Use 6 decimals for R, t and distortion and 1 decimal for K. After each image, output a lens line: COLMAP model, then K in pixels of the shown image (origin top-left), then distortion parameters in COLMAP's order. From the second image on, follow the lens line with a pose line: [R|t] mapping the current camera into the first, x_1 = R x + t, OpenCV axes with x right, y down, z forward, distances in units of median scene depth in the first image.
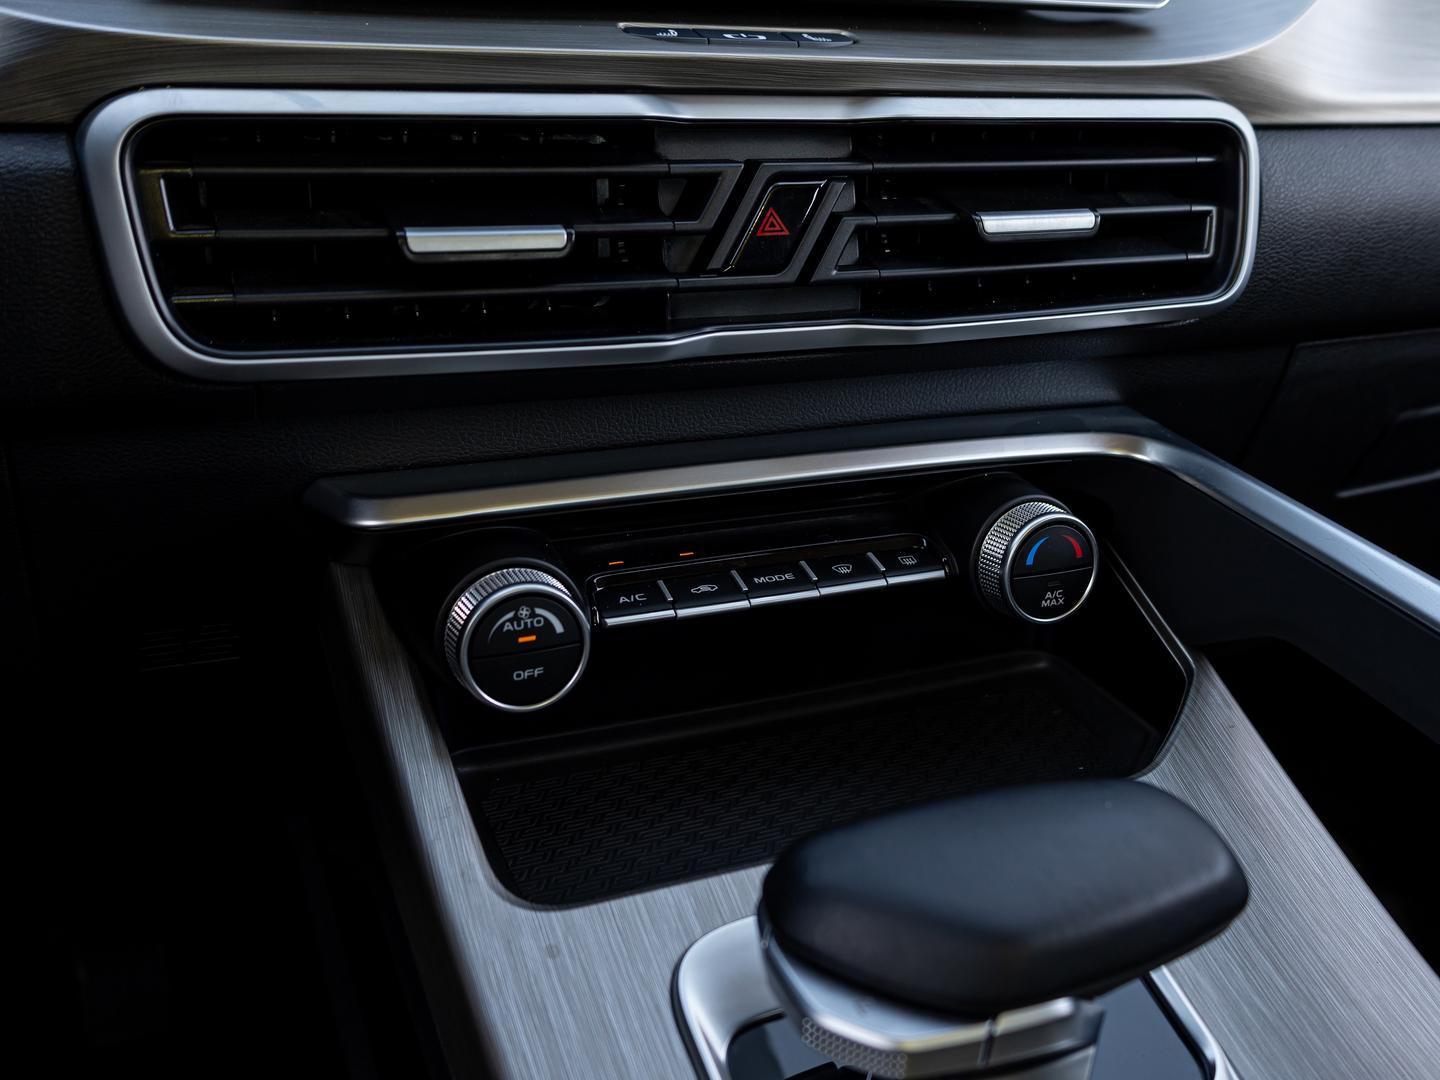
lens RADIAL K [[1601.5, 0, 754.7], [0, 1601.5, 539.2], [0, 0, 1]] dist [-0.009085, 0.046154]
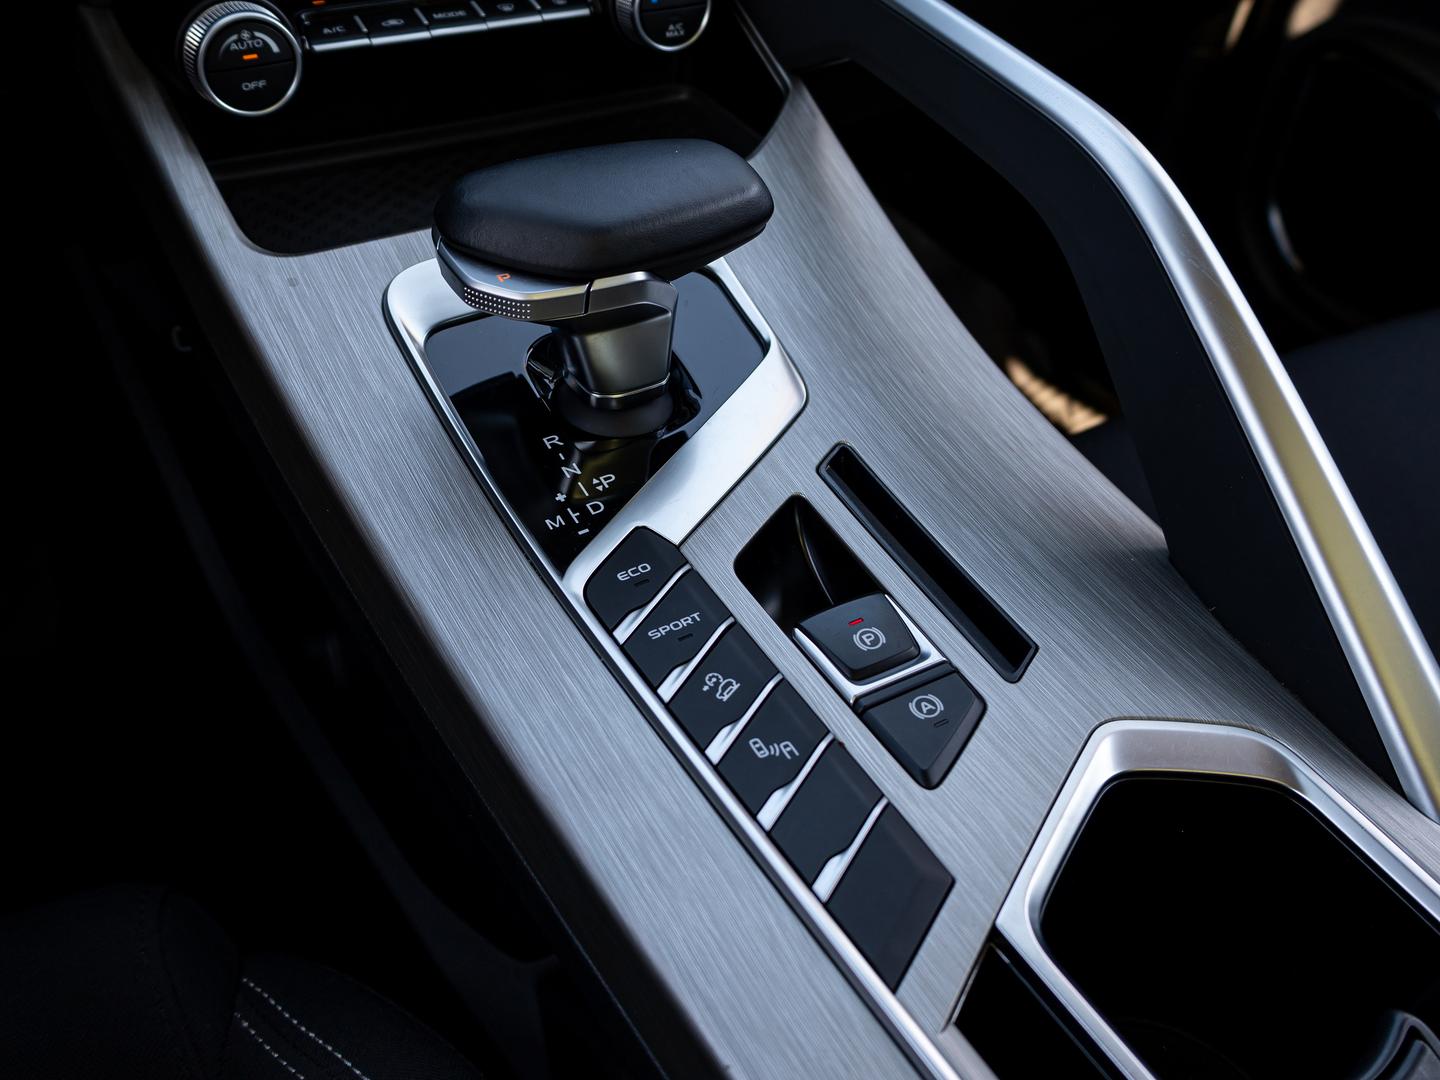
lens RADIAL K [[1601.5, 0, 754.7], [0, 1601.5, 539.2], [0, 0, 1]] dist [-0.009085, 0.046154]
pose [[0.988779, -0.061851, 0.135980, 0.059750], [0.021378, 0.959479, 0.280969, 0.081398], [-0.147848, -0.274909, 0.950035, -0.389580]]
